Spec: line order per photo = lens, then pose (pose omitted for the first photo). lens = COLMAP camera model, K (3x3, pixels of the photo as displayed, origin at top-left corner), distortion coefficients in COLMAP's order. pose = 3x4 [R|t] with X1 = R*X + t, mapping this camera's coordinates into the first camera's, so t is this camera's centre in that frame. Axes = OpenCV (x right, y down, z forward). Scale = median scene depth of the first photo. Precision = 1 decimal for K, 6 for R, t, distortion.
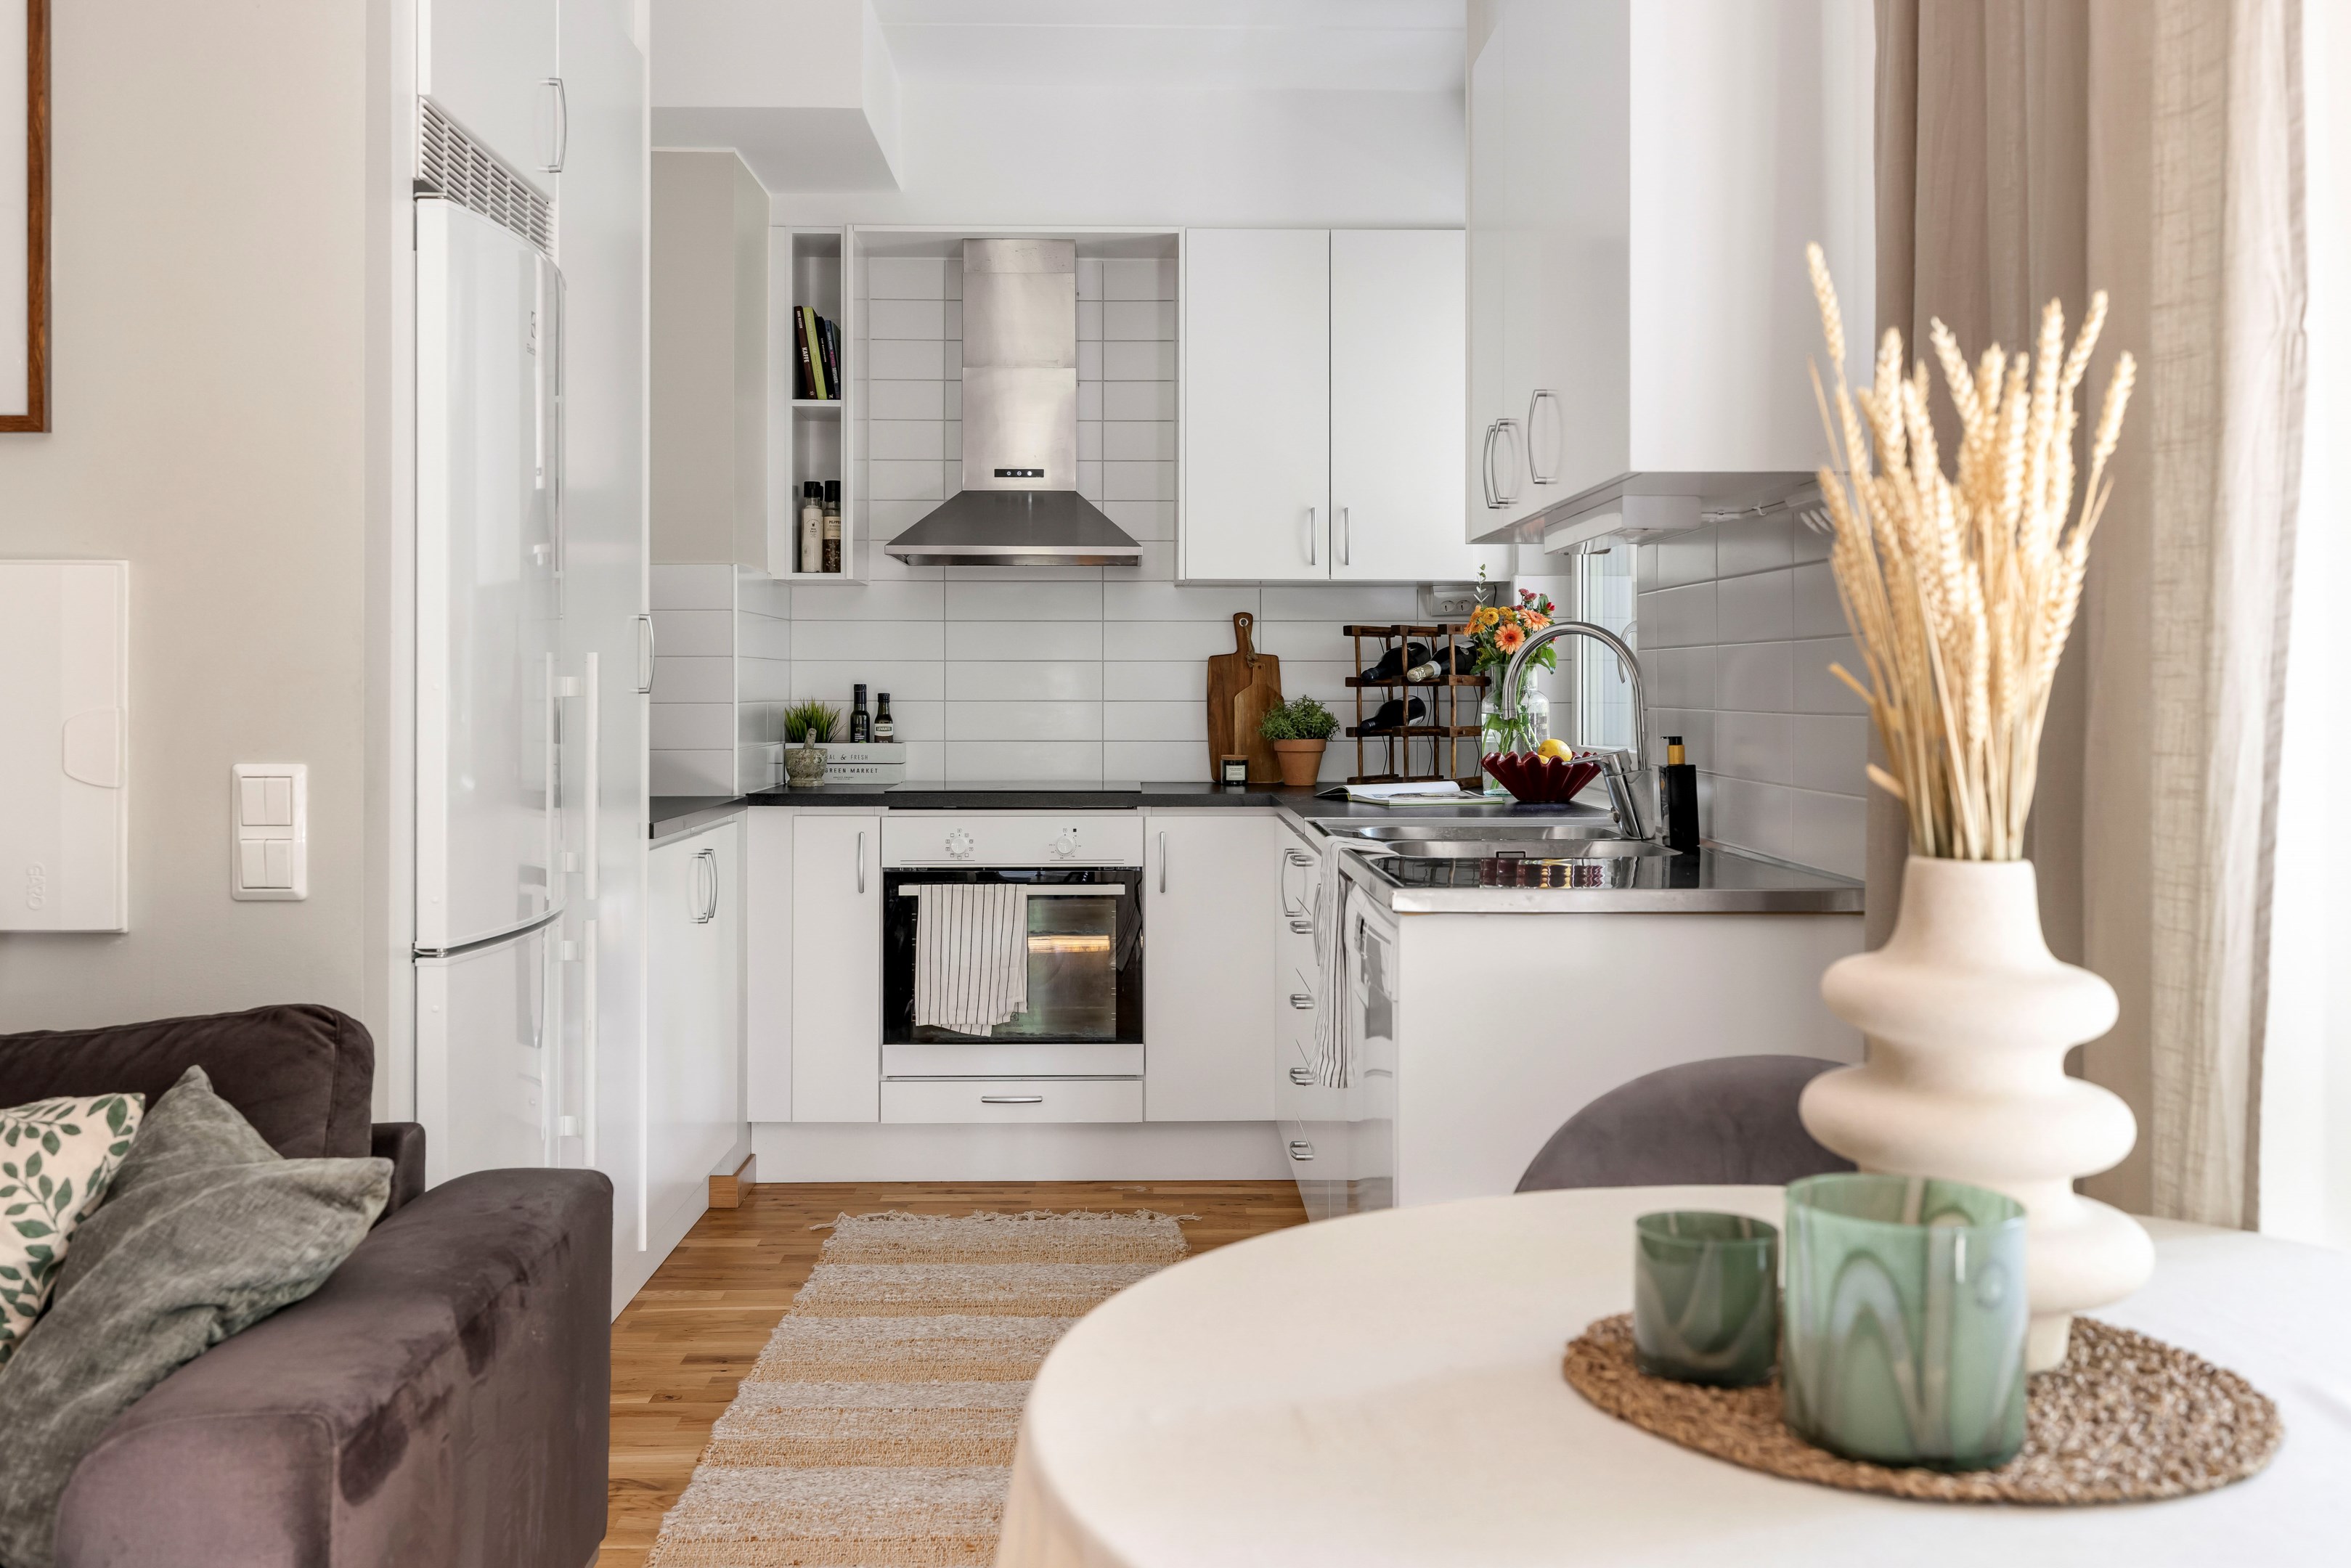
lens RADIAL K [[2237.4, 0, 1174.4], [0, 2237.4, 667.1], [0, 0, 1]] dist [0.002647, 0.002719]
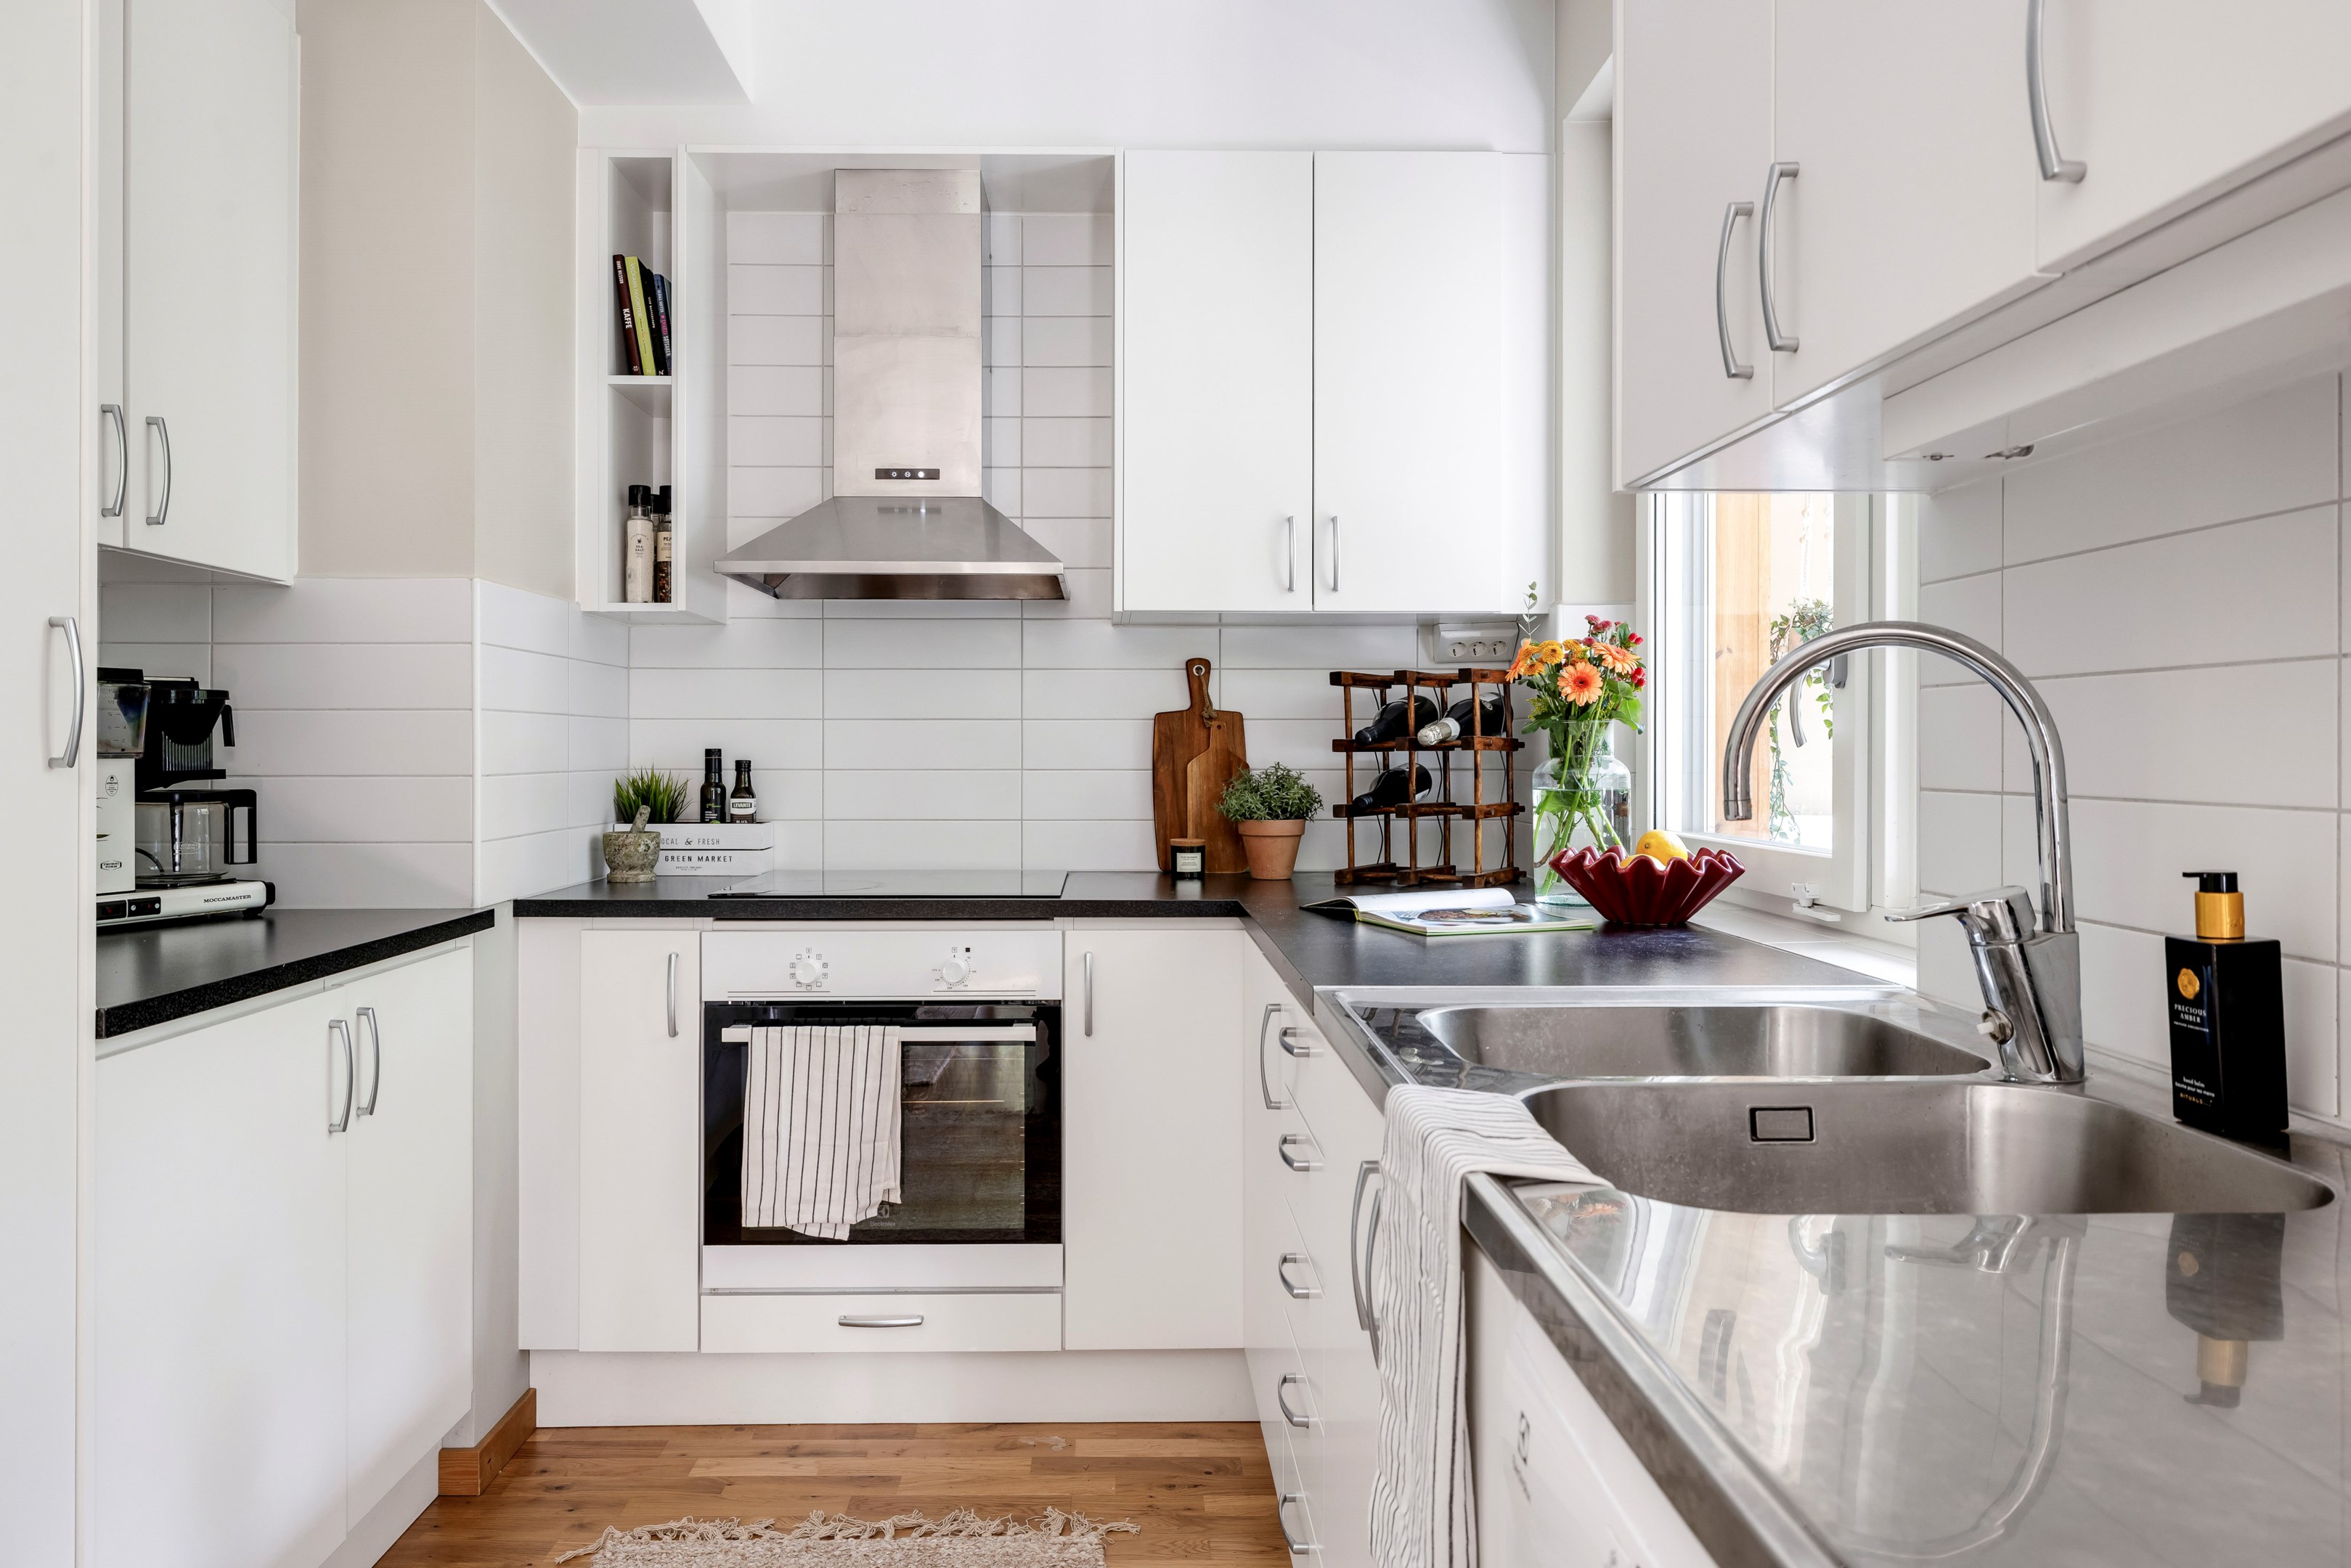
lens RADIAL K [[1583.3, 0, 1172.7], [0, 1583.3, 749.6], [0, 0, 1]] dist [0.001860, 0.001092]
pose [[0.999836, 0.000067, 0.018133, 0.012012], [-0.000234, 0.999958, 0.009201, 0.003008], [-0.018132, -0.009204, 0.999793, 0.459955]]
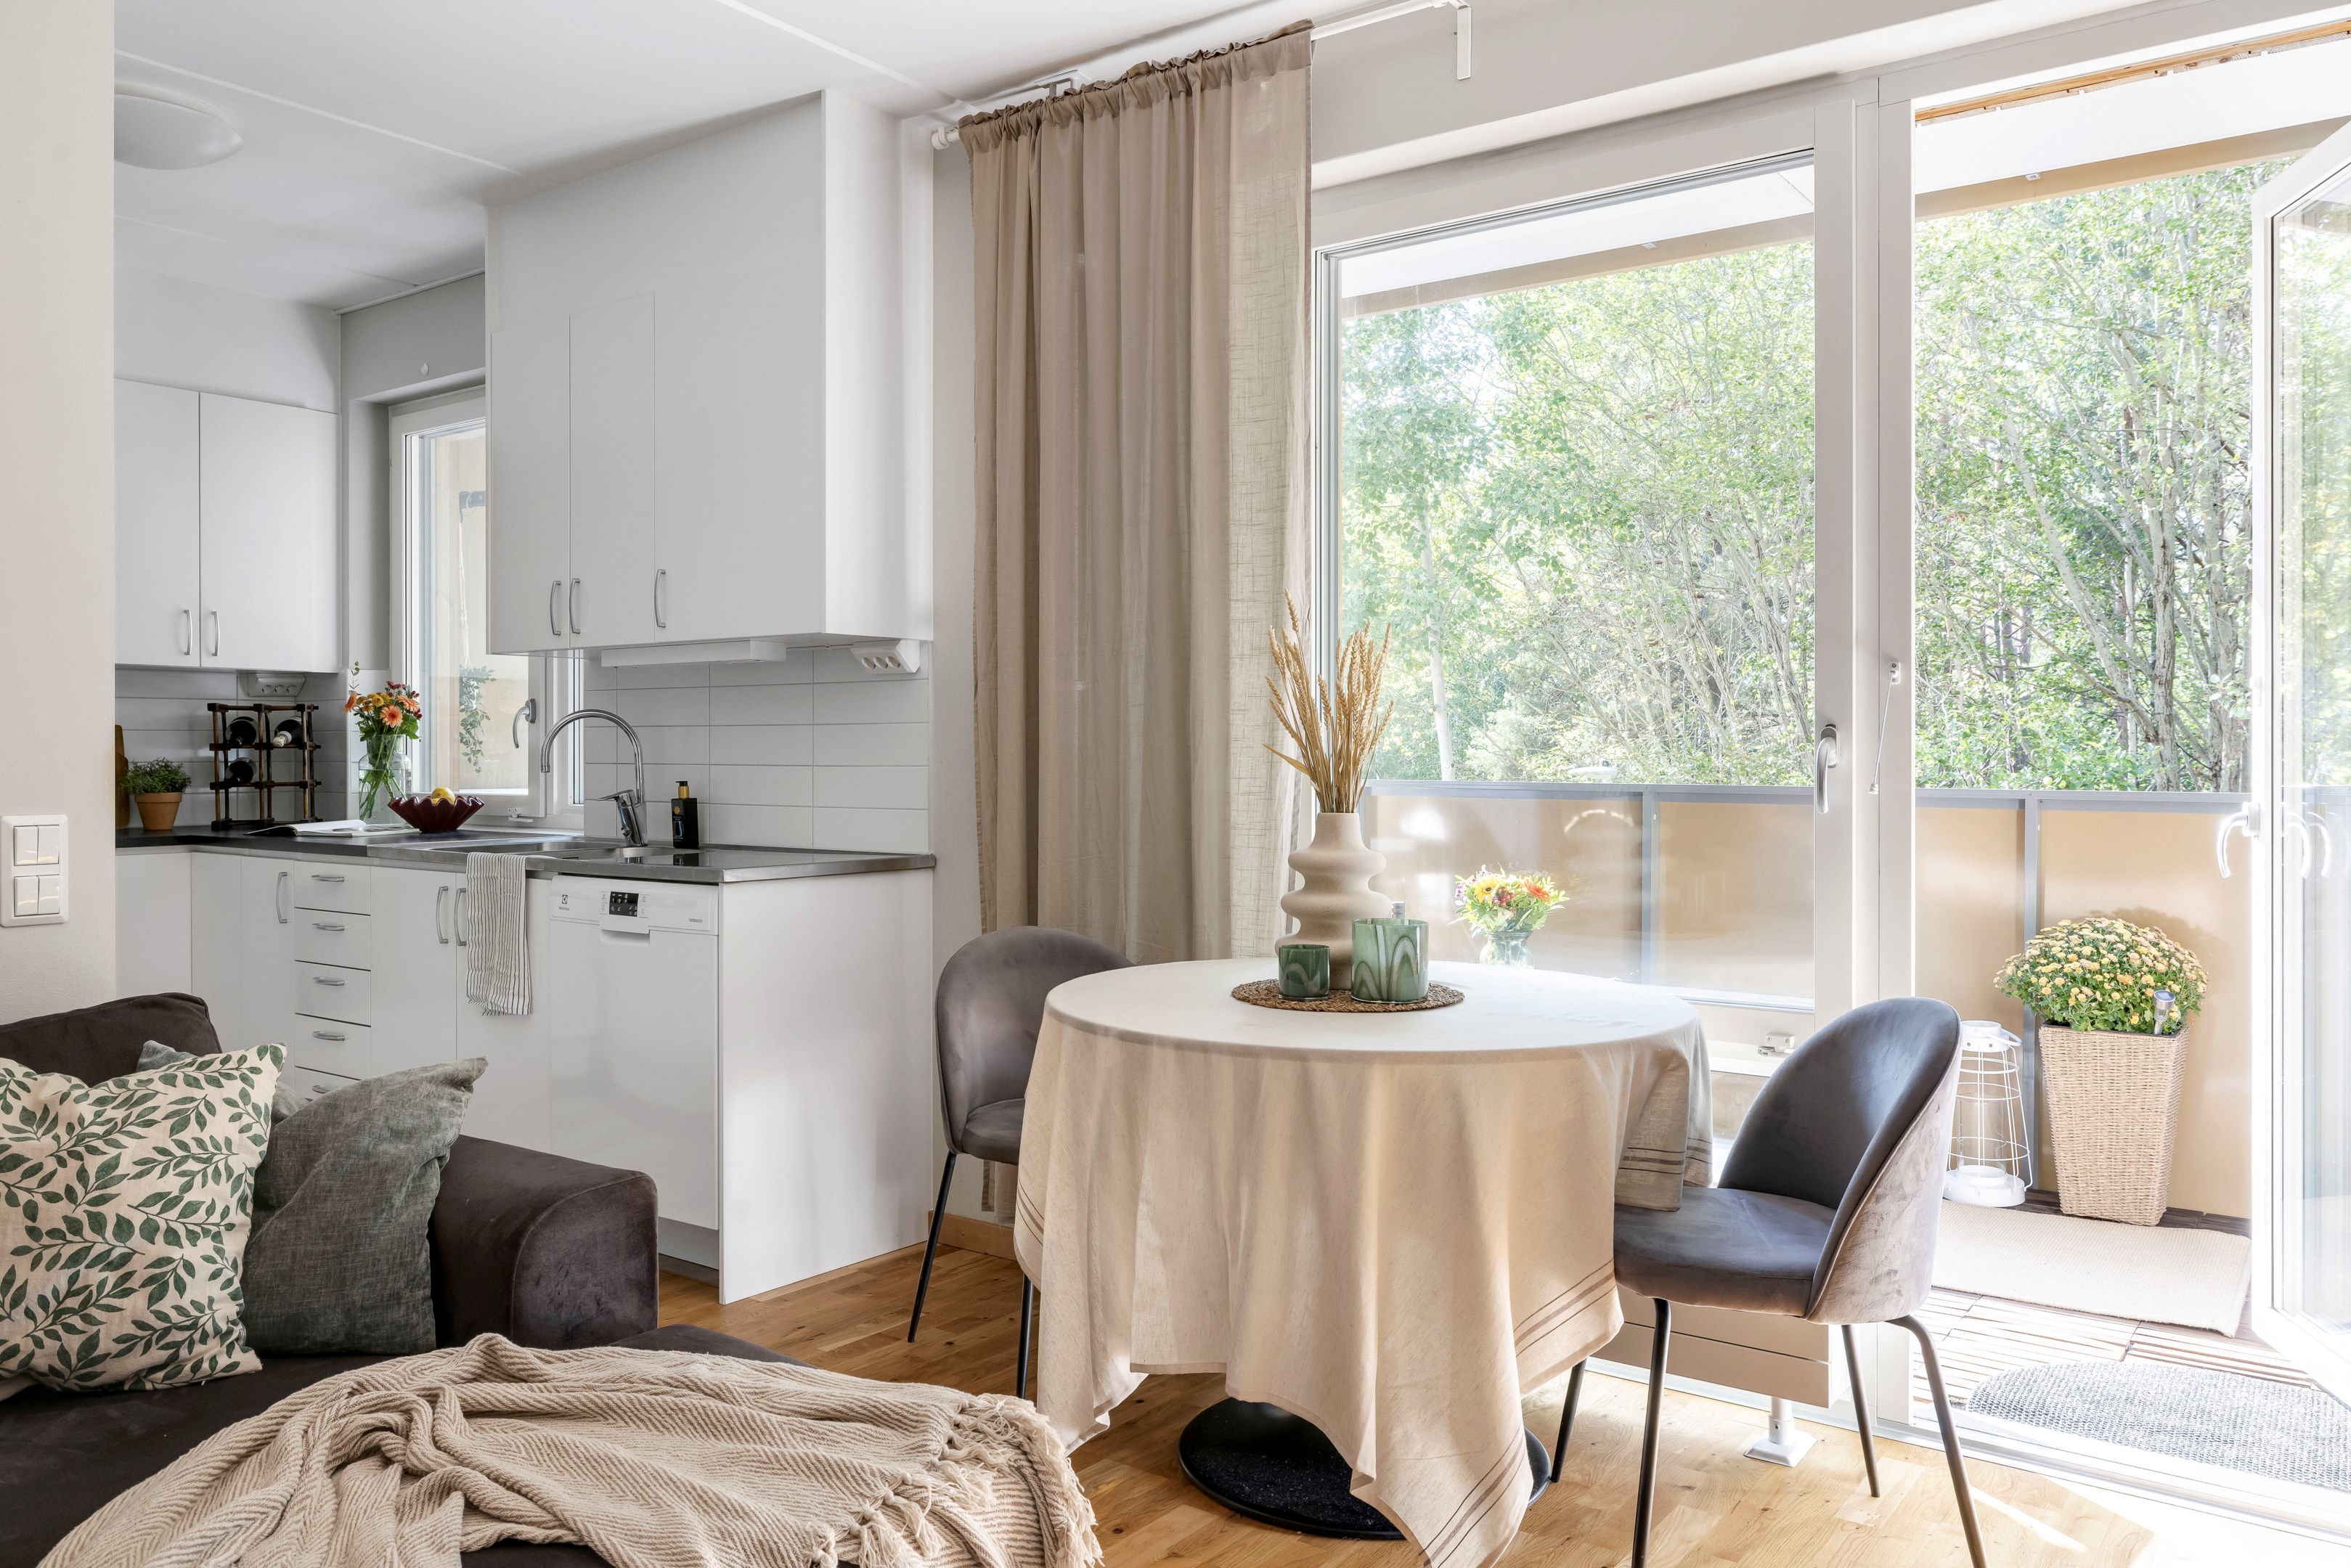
lens RADIAL K [[1705.7, 0, 1174.2], [0, 1705.7, 751.6], [0, 0, 1]] dist [0.000742, -0.000147]
pose [[0.605867, 0.000083, 0.795566, -0.368496], [-0.008110, 0.999949, 0.006073, -0.001101], [-0.795525, -0.010131, 0.605836, -0.035837]]
